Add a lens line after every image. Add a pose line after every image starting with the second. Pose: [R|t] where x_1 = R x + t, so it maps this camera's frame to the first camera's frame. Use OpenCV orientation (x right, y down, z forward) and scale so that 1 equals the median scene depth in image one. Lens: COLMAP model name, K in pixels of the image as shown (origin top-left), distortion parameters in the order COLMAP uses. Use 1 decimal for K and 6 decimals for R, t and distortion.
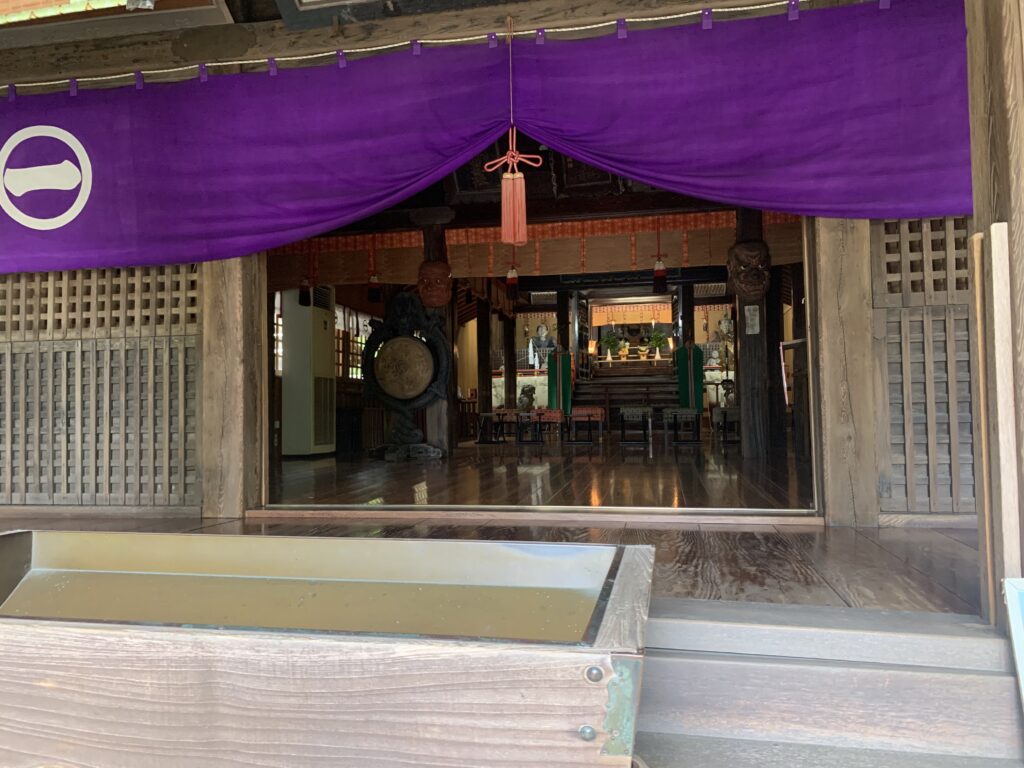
lens RADIAL K [[771.9, 0, 511.7], [0, 771.9, 383.8], [0, 0, 1]] dist [0.003552, 0.000729]
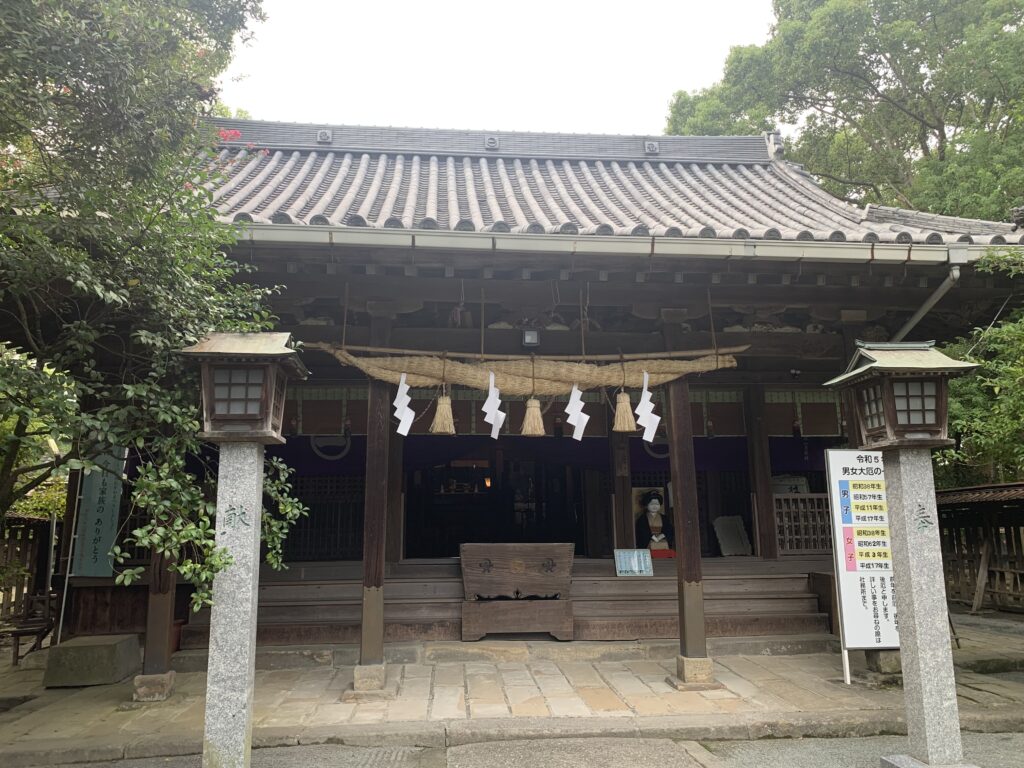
lens RADIAL K [[771.9, 0, 512.4], [0, 771.9, 382.7], [0, 0, 1]] dist [0.003552, 0.000729]
pose [[0.956680, 0.055175, 0.285864, -0.214380], [-0.010028, 0.987540, -0.157050, -0.010911], [-0.290968, 0.147380, 0.945313, -0.517041]]
